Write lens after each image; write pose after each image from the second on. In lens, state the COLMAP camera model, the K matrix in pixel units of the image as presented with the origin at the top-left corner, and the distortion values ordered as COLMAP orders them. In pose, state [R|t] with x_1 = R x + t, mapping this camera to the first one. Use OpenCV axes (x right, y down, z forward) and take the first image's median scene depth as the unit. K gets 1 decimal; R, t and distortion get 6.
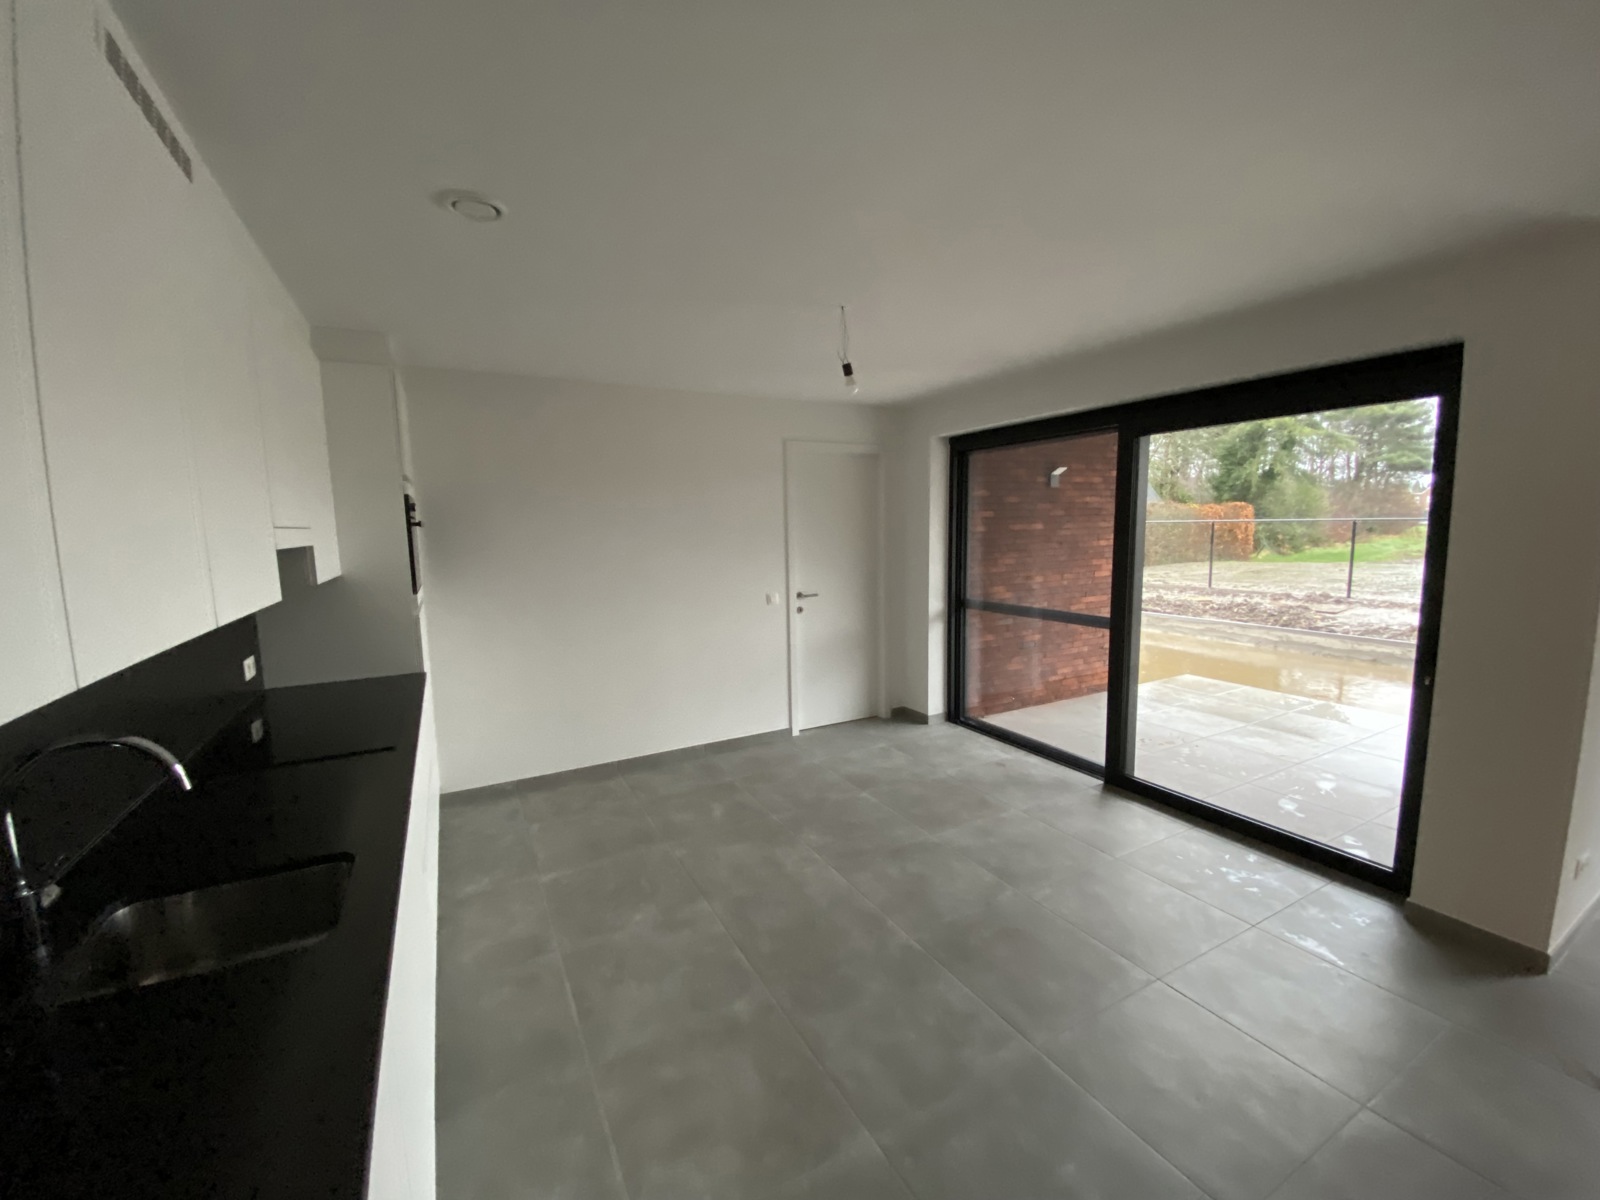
lens RADIAL K [[648.7, 0, 803.1], [0, 648.7, 598.7], [0, 0, 1]] dist [-0.001746, -0.000149]
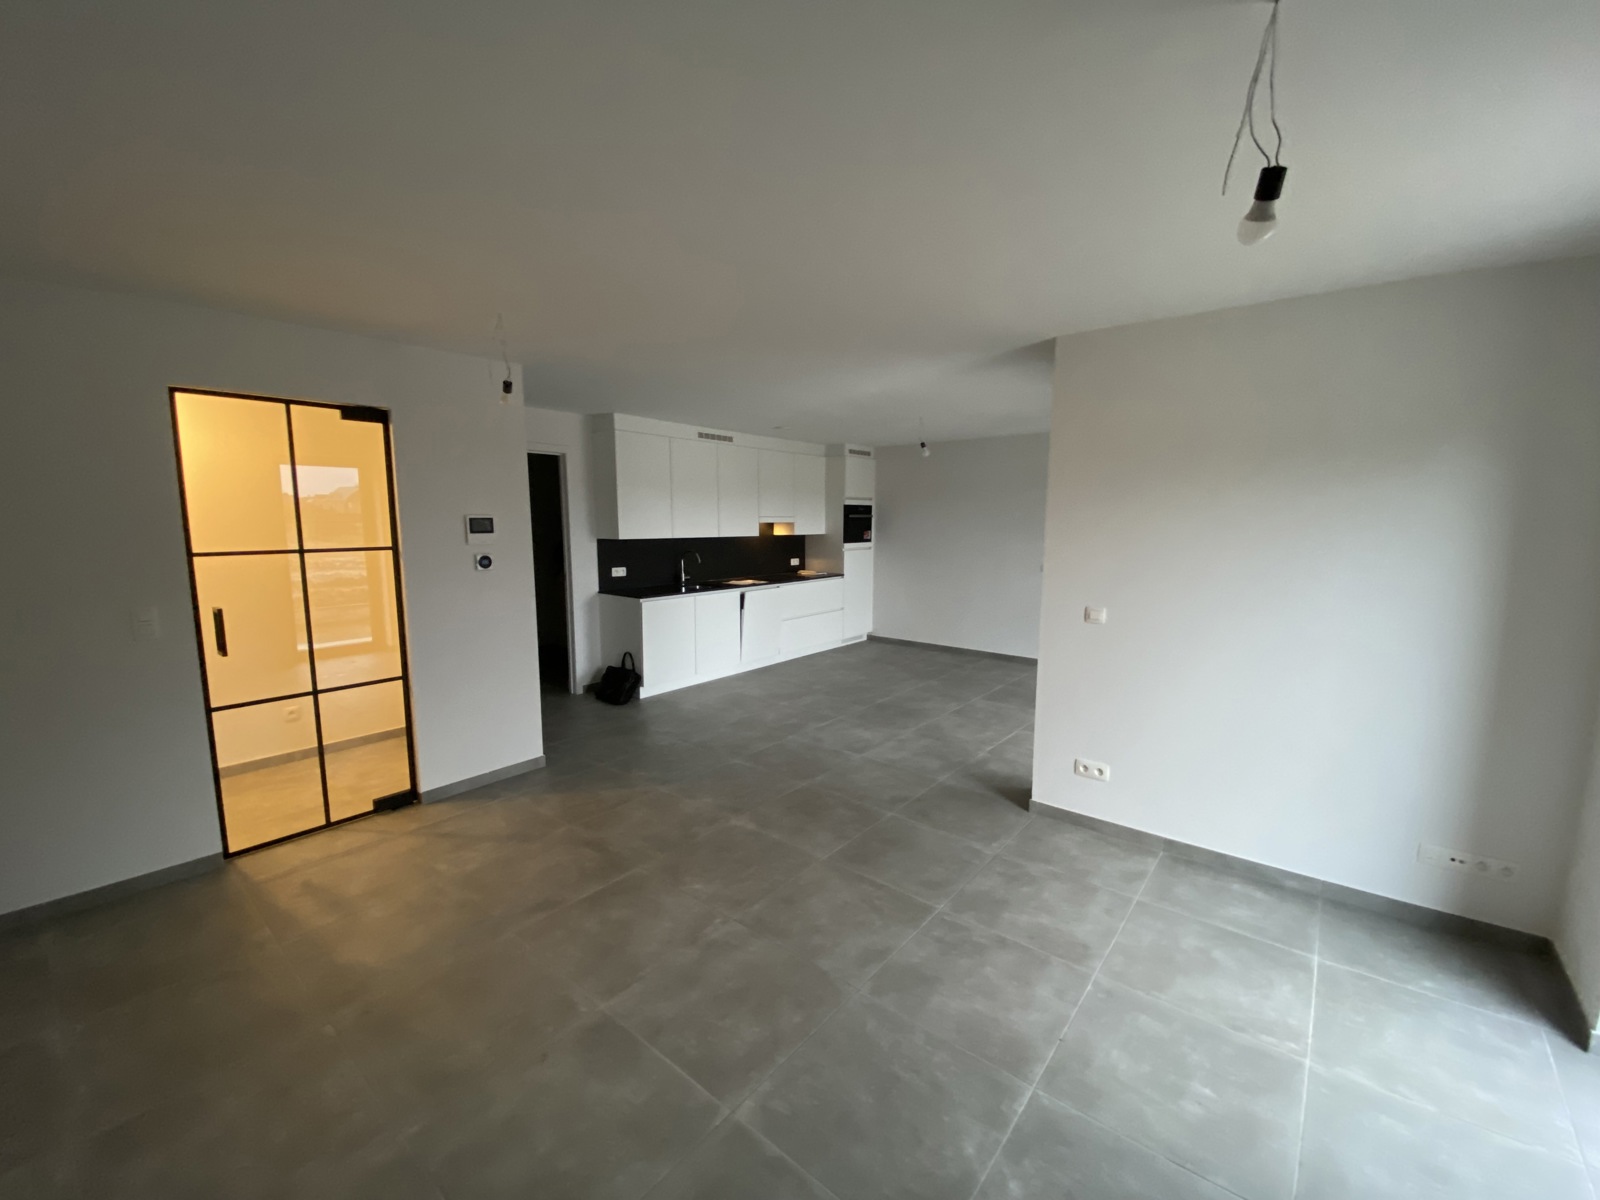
lens RADIAL K [[648.7, 0, 800.4], [0, 648.7, 598.8], [0, 0, 1]] dist [-0.001746, -0.000149]
pose [[0.367332, 0.127438, -0.921318, 1.799708], [-0.112243, 0.989403, 0.092104, -0.009080], [0.923292, 0.069579, 0.377743, -0.130872]]
